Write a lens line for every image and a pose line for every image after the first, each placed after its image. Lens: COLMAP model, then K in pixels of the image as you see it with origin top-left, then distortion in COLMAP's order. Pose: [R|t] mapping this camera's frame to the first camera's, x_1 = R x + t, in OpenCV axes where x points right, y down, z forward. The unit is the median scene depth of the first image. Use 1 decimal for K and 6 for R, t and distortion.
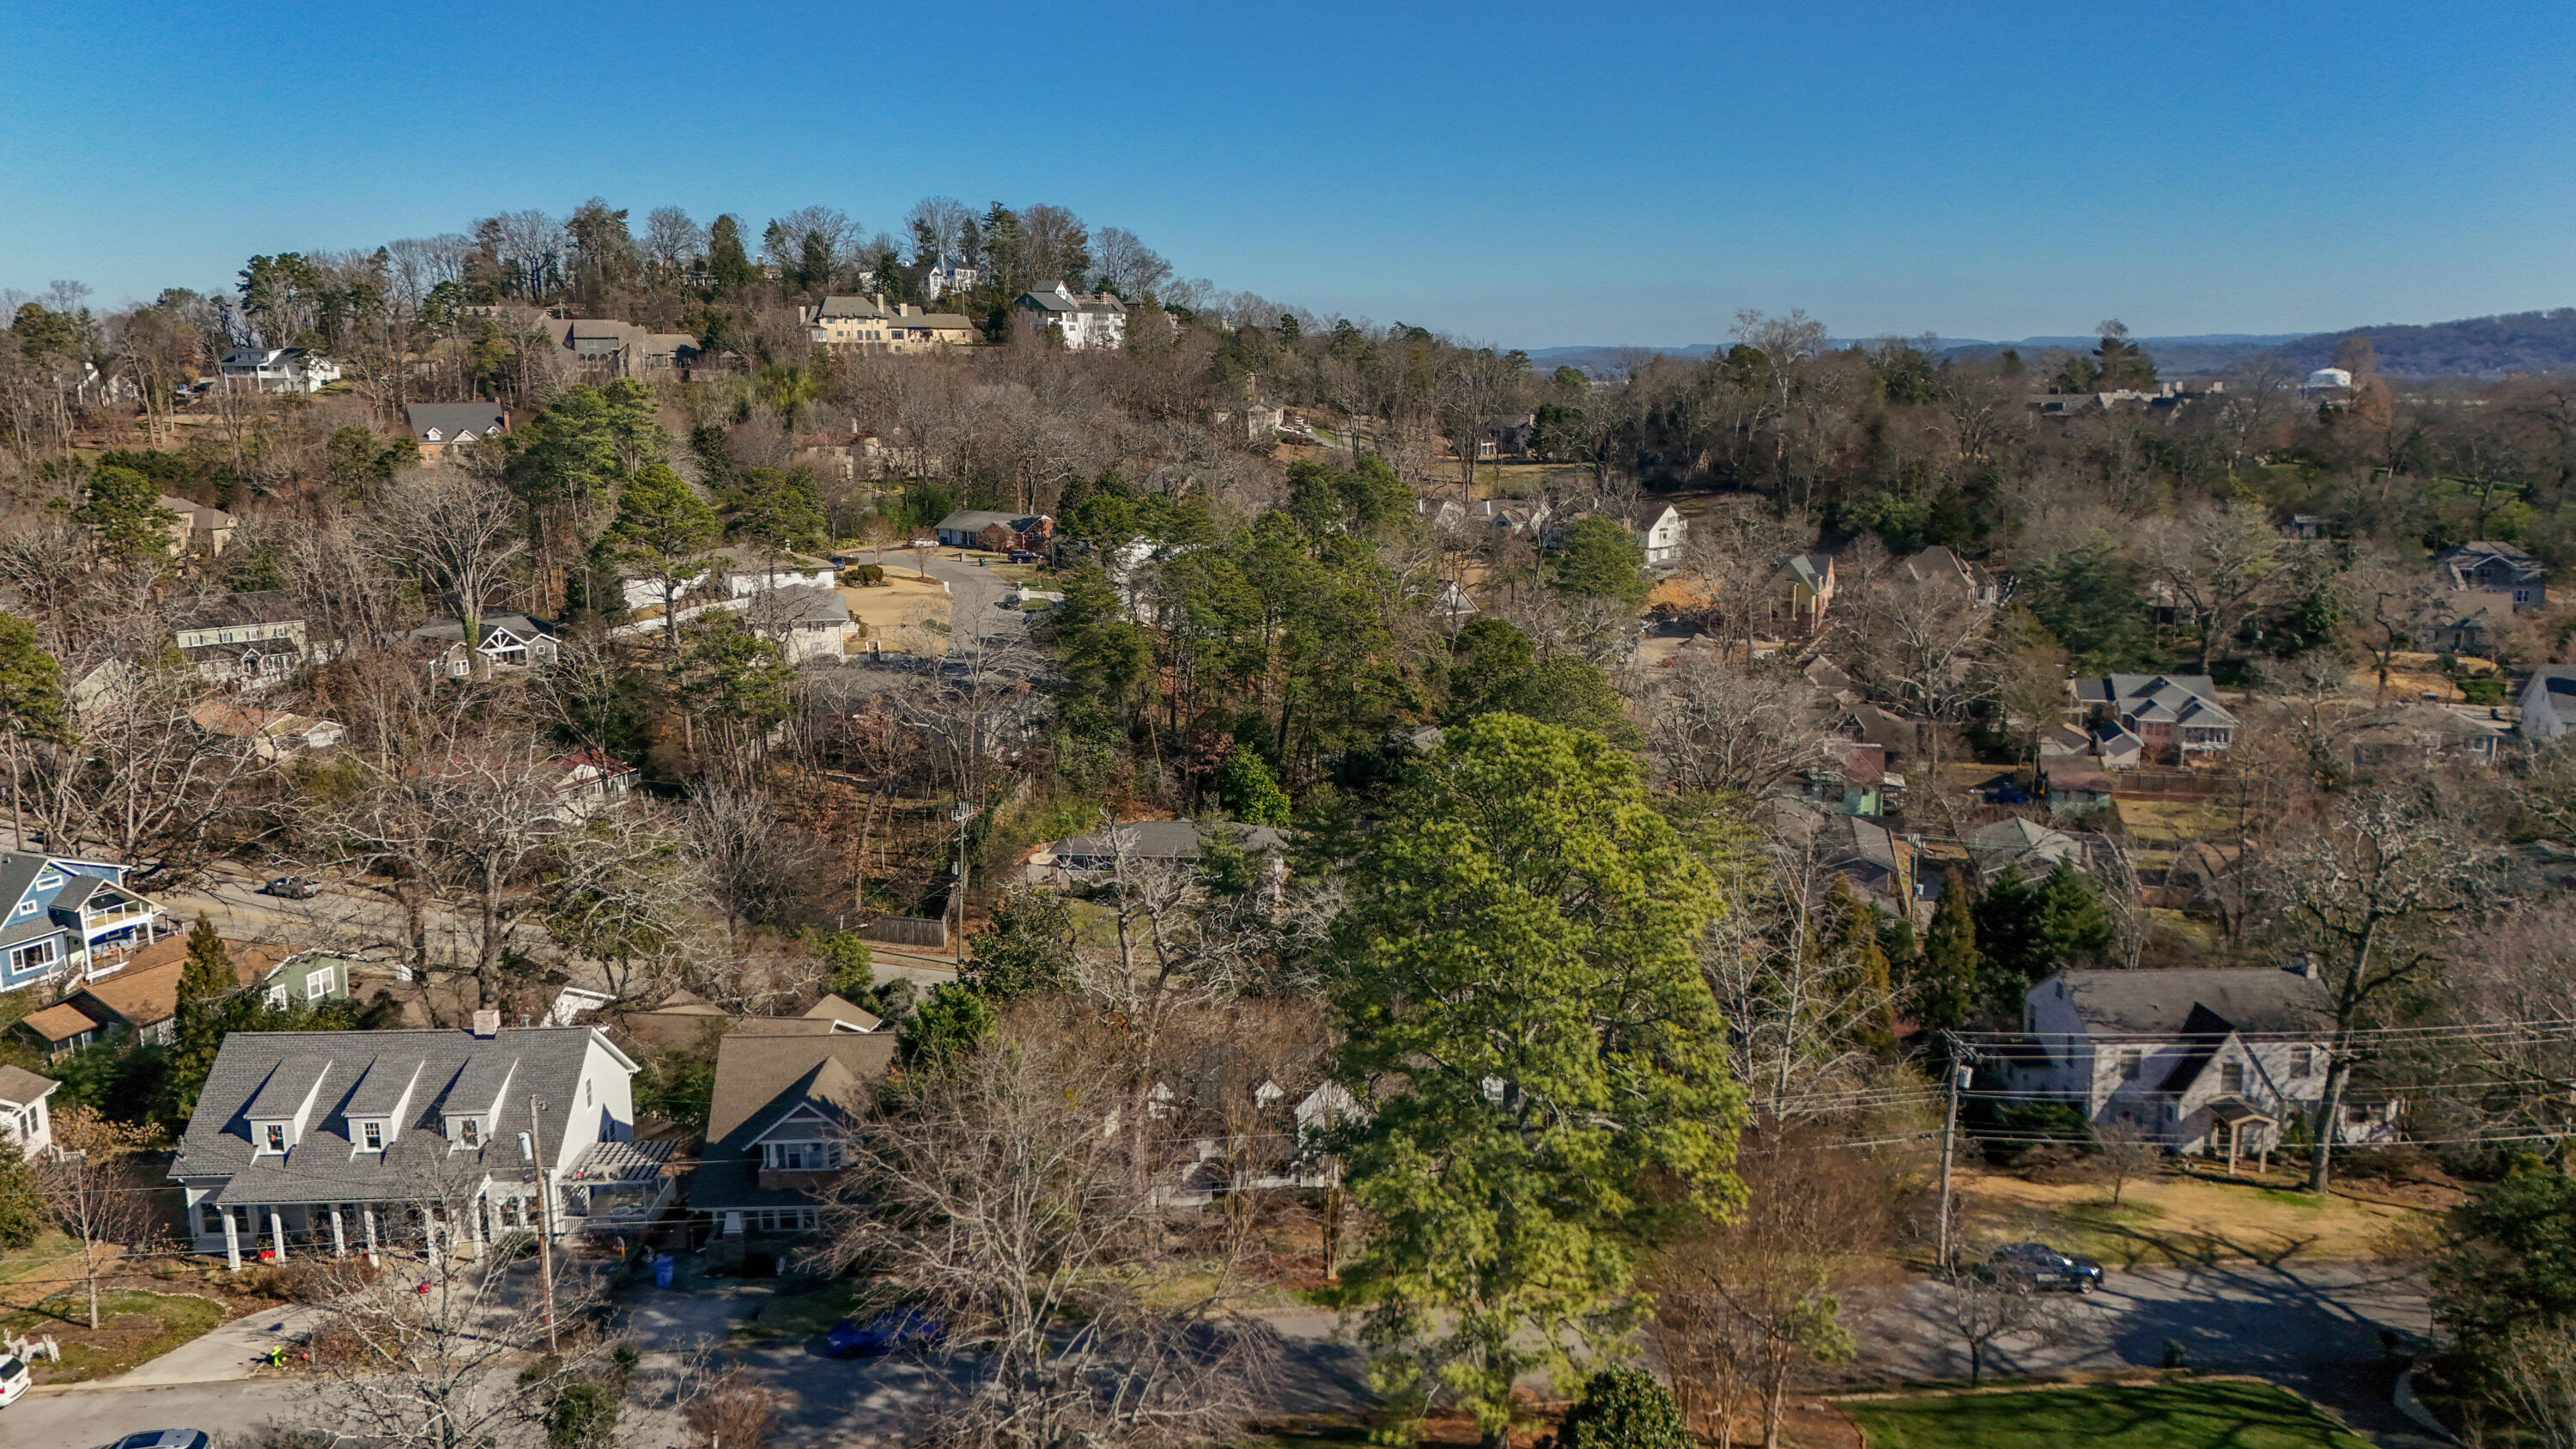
lens RADIAL K [[2038.6, 0, 1288.0], [0, 2038.6, 724.5], [0, 0, 1]] dist [0.090872, -0.091717]
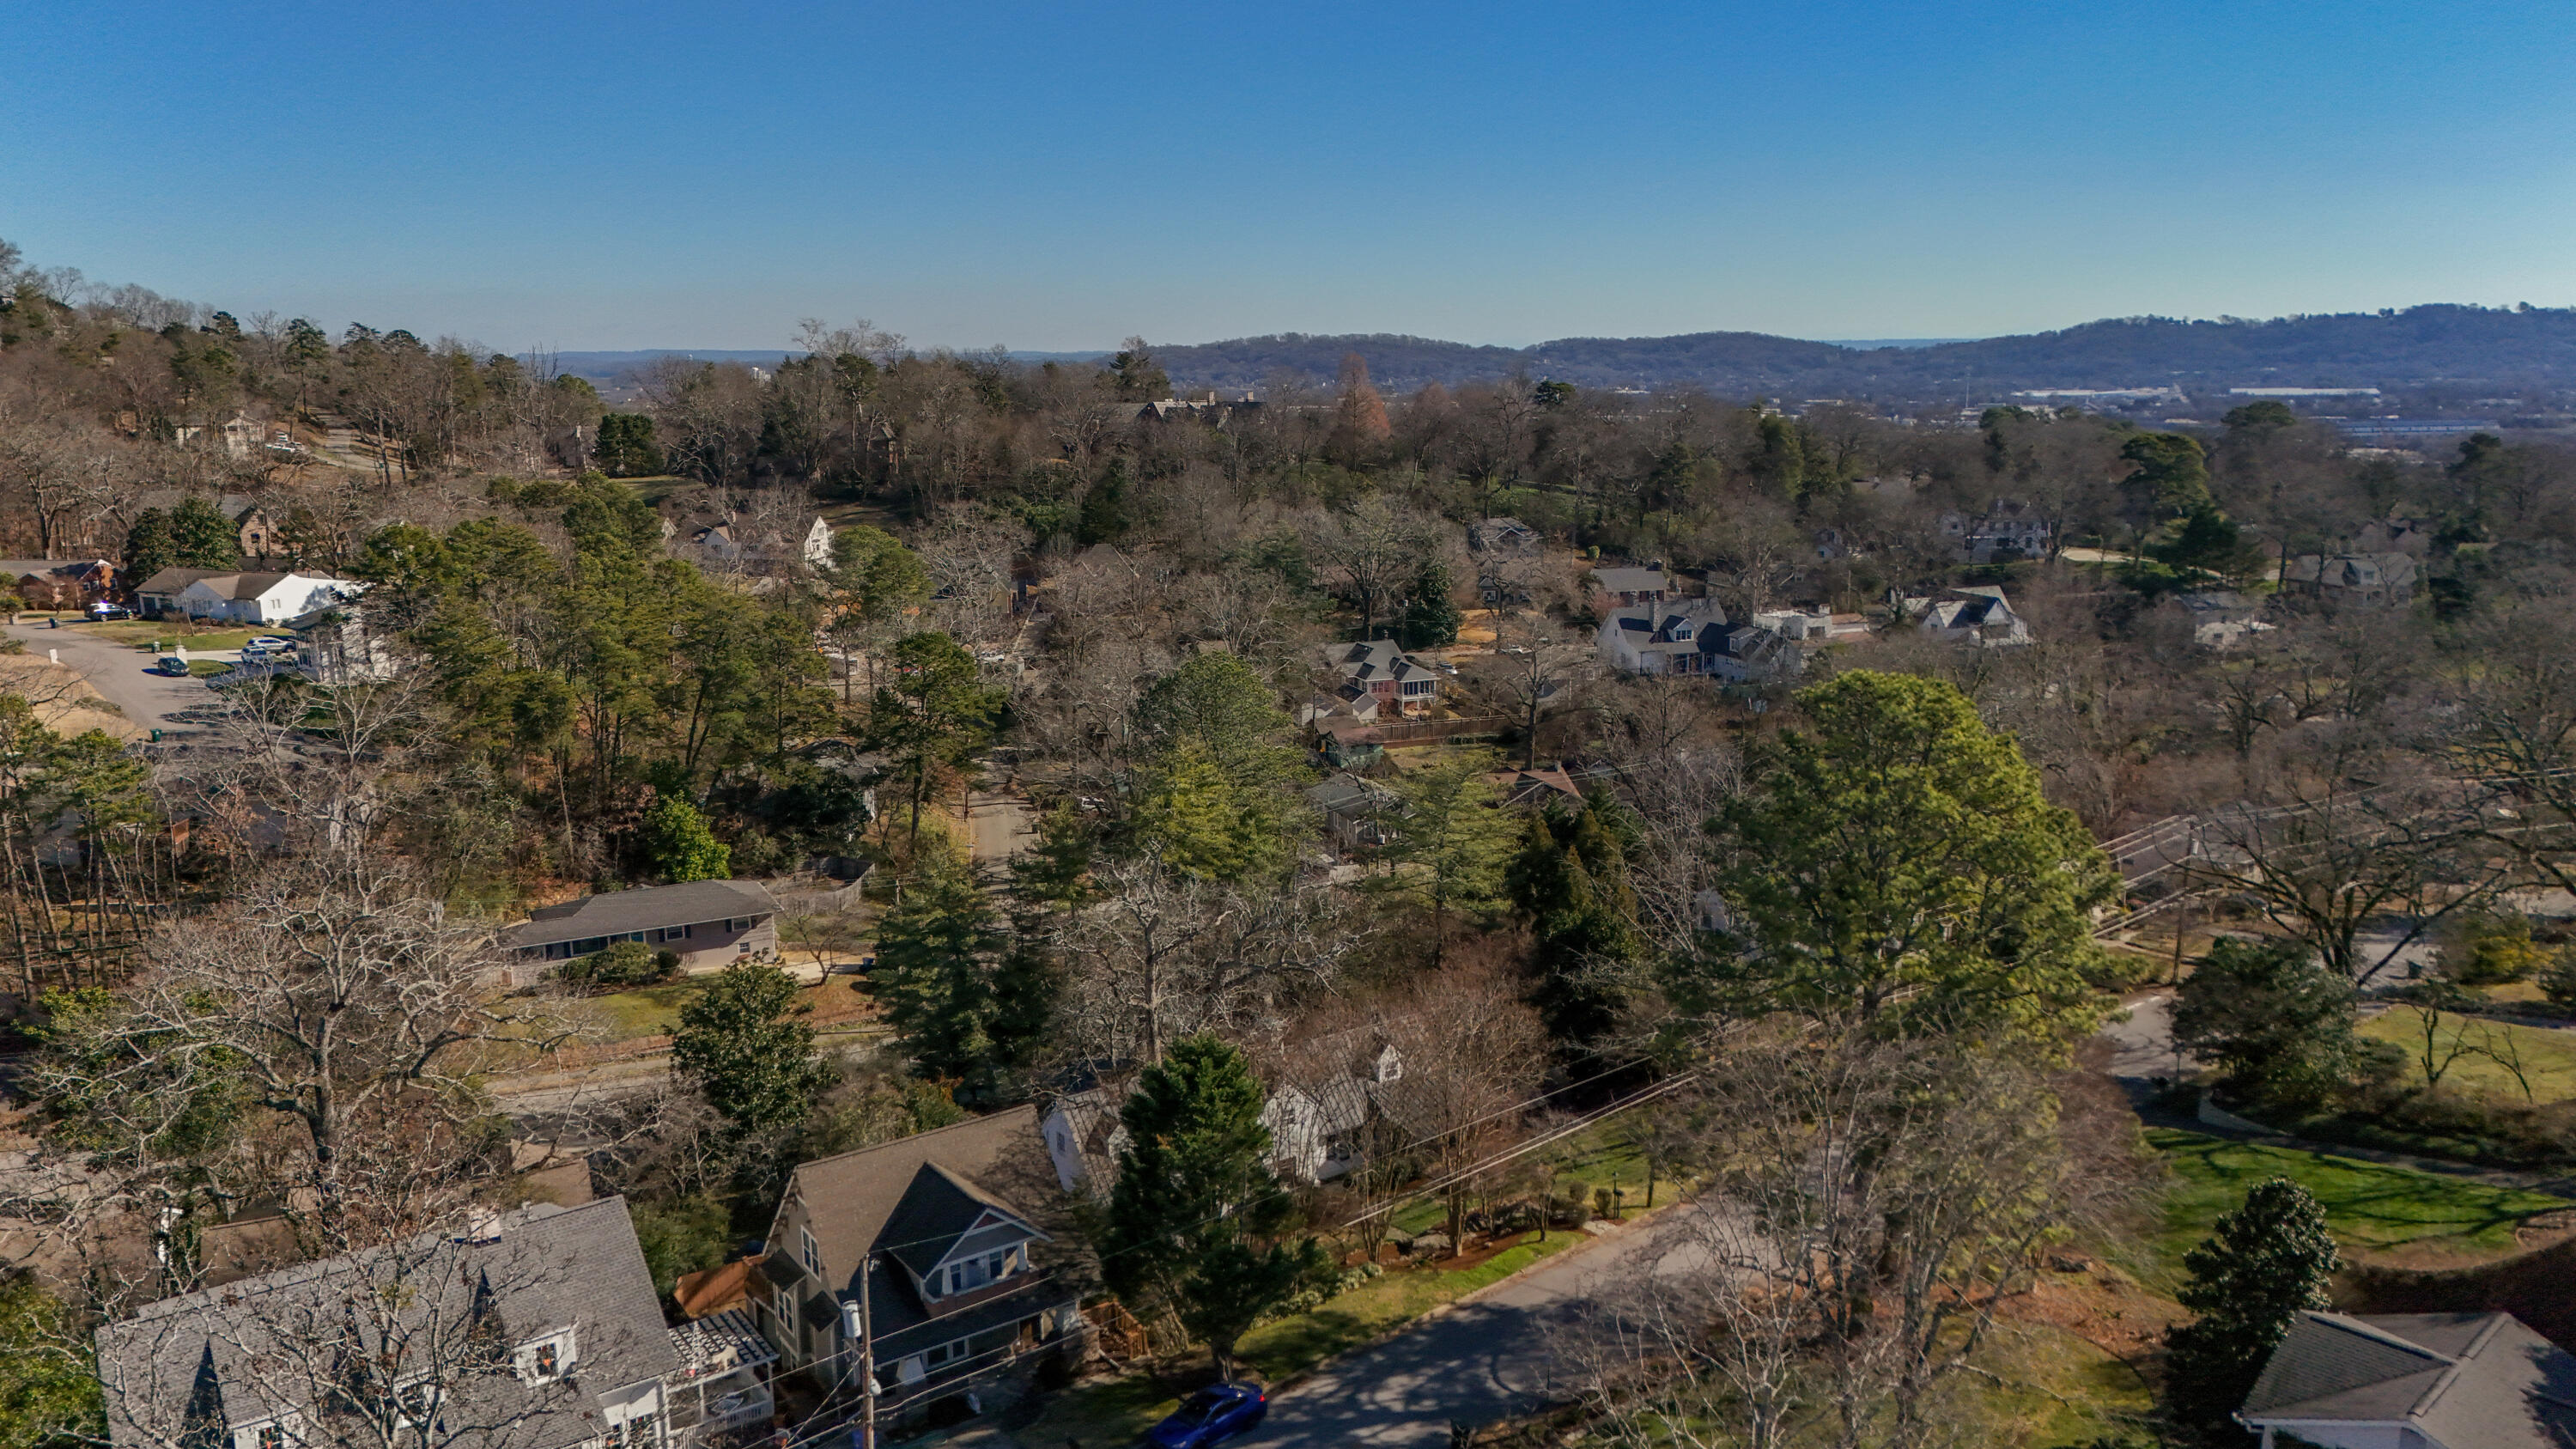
lens RADIAL K [[2038.6, 0, 1288.0], [0, 2038.6, 724.5], [0, 0, 1]] dist [0.090872, -0.091717]
pose [[0.803039, -0.104278, 0.586732, -0.219959], [0.108169, 0.993722, 0.028565, -0.011299], [-0.586028, 0.040527, 0.809277, 0.073788]]
